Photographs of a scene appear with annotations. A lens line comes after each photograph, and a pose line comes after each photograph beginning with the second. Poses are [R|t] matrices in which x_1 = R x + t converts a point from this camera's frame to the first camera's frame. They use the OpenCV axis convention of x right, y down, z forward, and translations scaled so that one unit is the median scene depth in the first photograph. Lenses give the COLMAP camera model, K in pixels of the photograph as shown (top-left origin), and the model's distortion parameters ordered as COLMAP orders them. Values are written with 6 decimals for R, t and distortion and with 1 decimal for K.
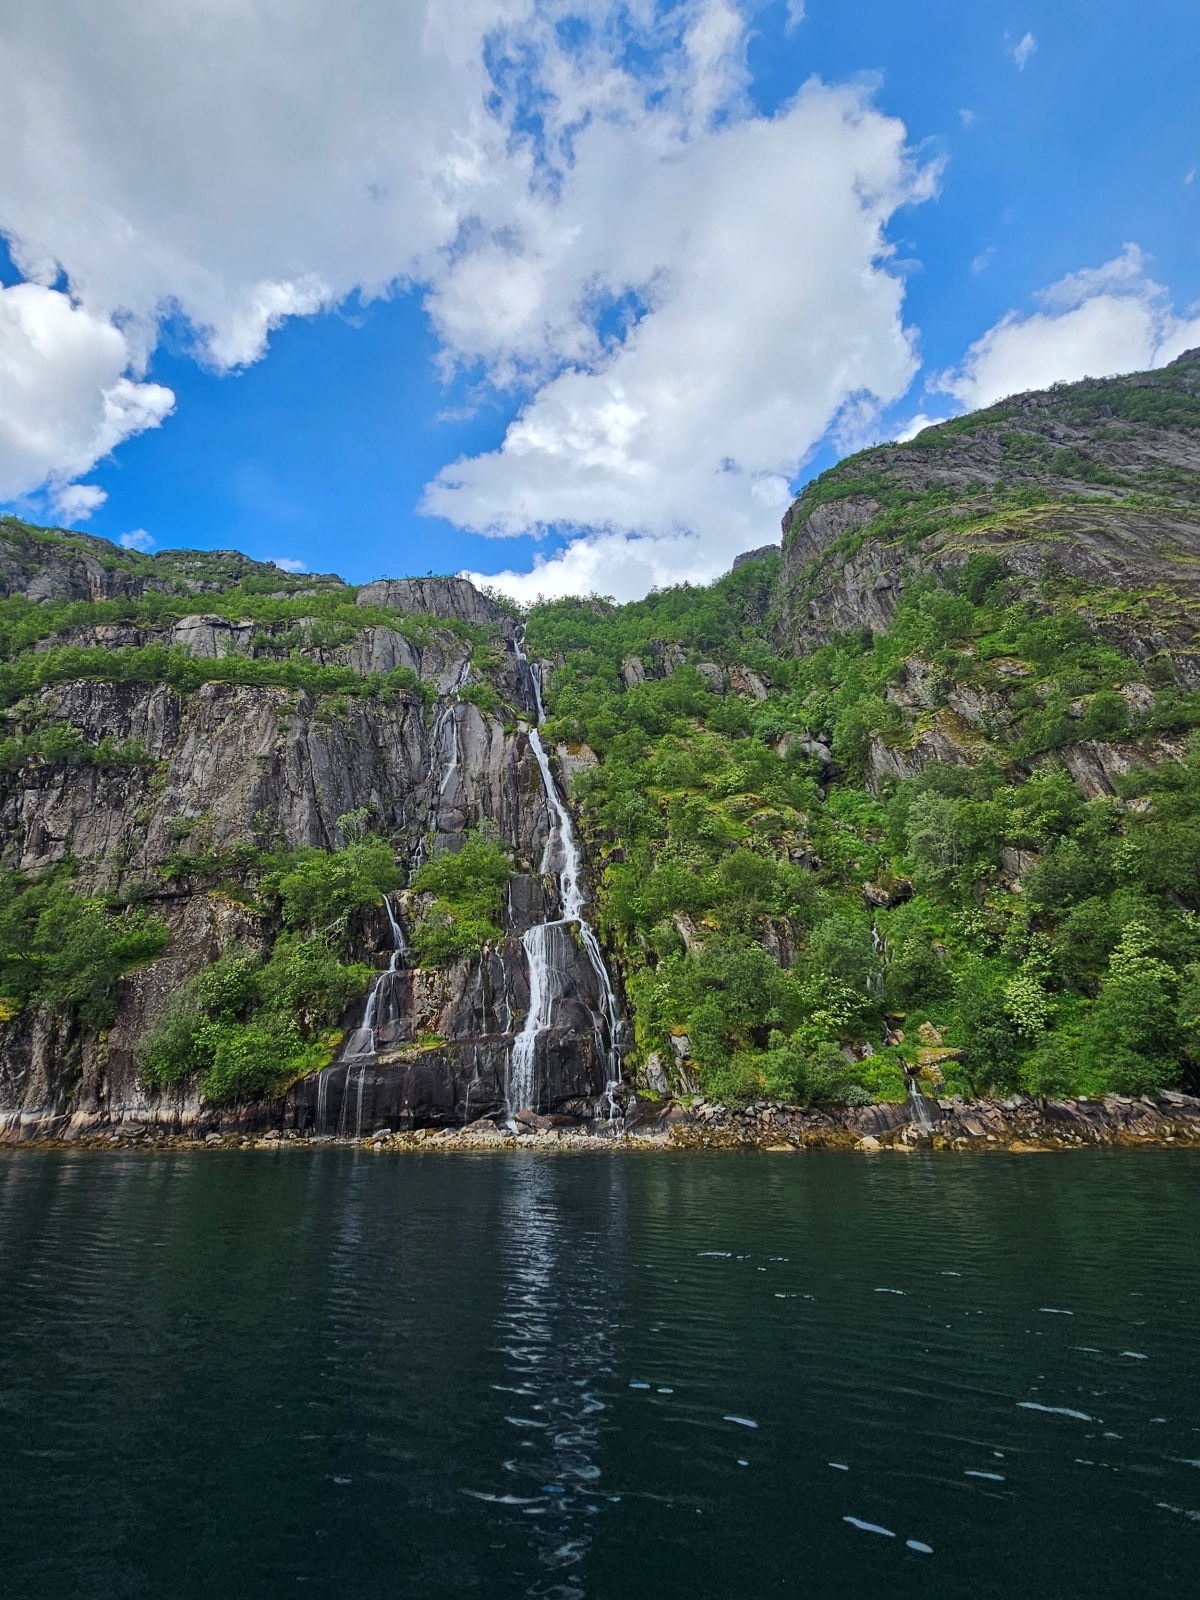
lens RADIAL K [[657.0, 0, 606.5], [0, 657.0, 806.8], [0, 0, 1]] dist [-0.002271, -0.000819]
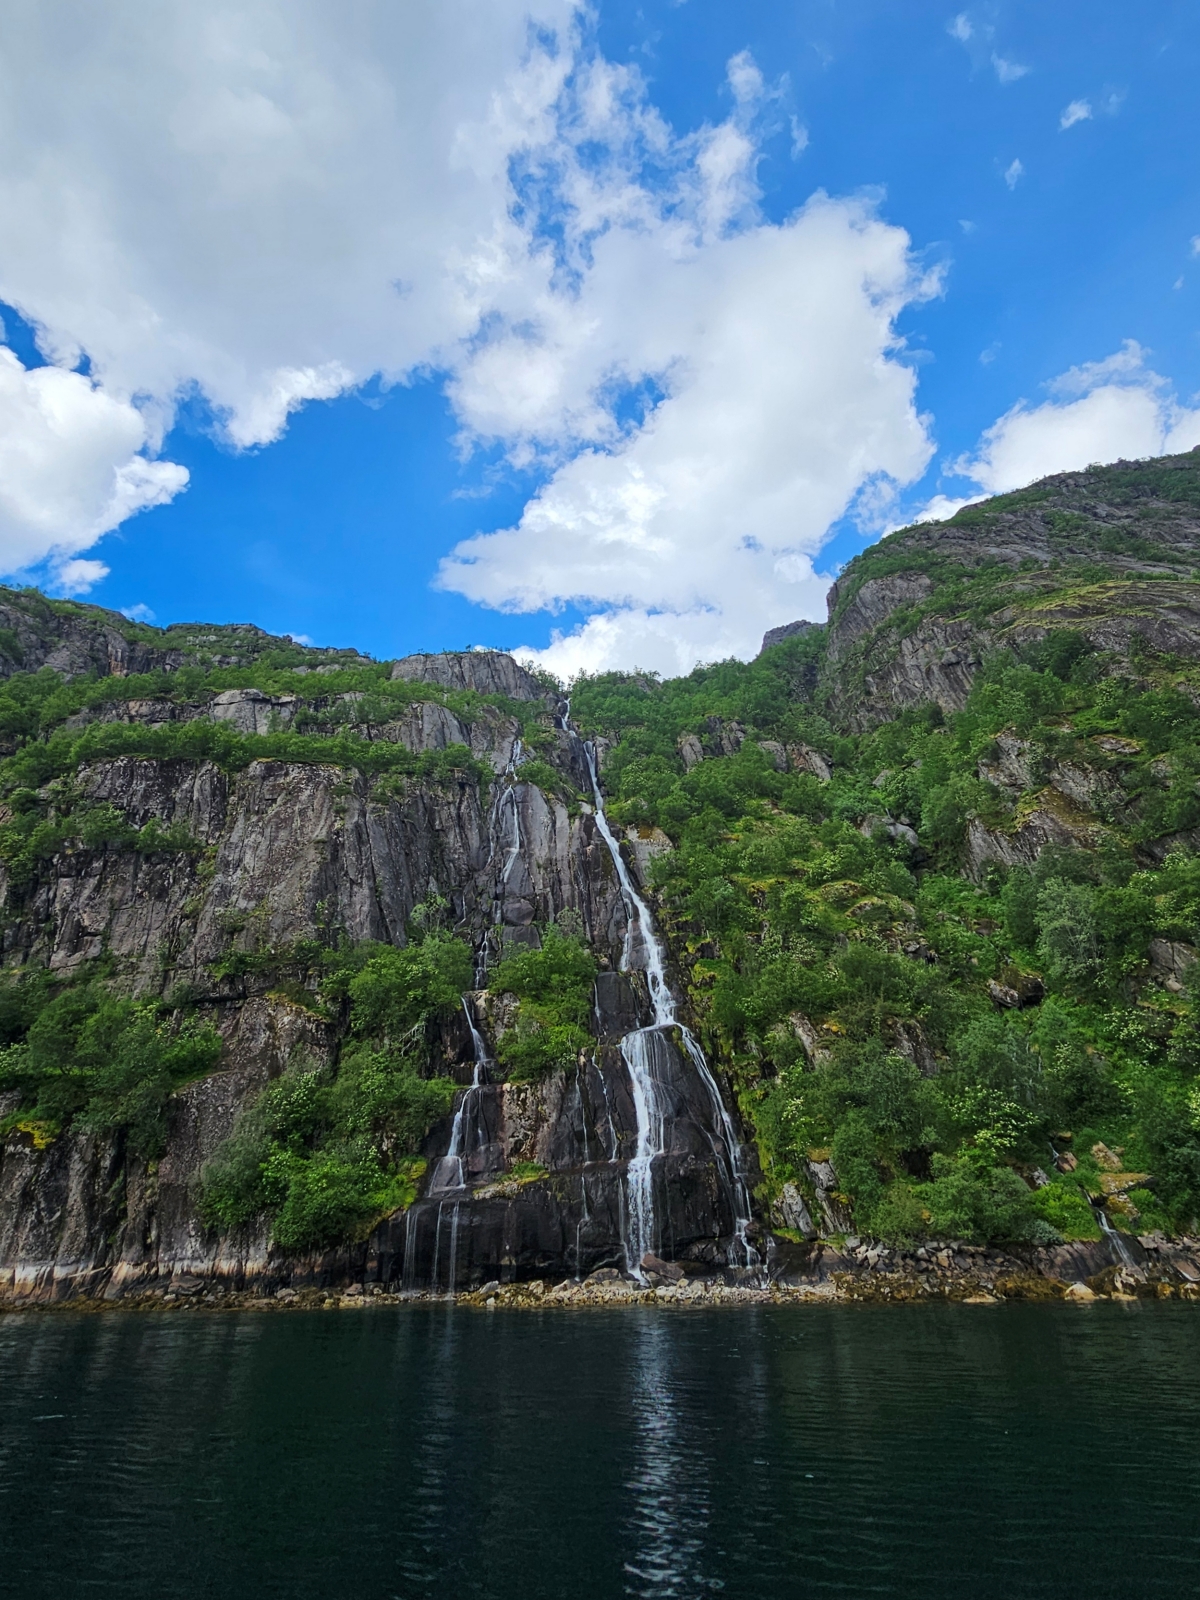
lens RADIAL K [[718.1, 0, 600.0], [0, 718.1, 800.0], [0, 0, 1]] dist [-0.005307, -0.000305]
pose [[0.999907, -0.001233, 0.013560, -0.145962], [0.003056, 0.990811, -0.135216, 0.002817], [-0.013268, 0.135245, 0.990723, 0.003911]]
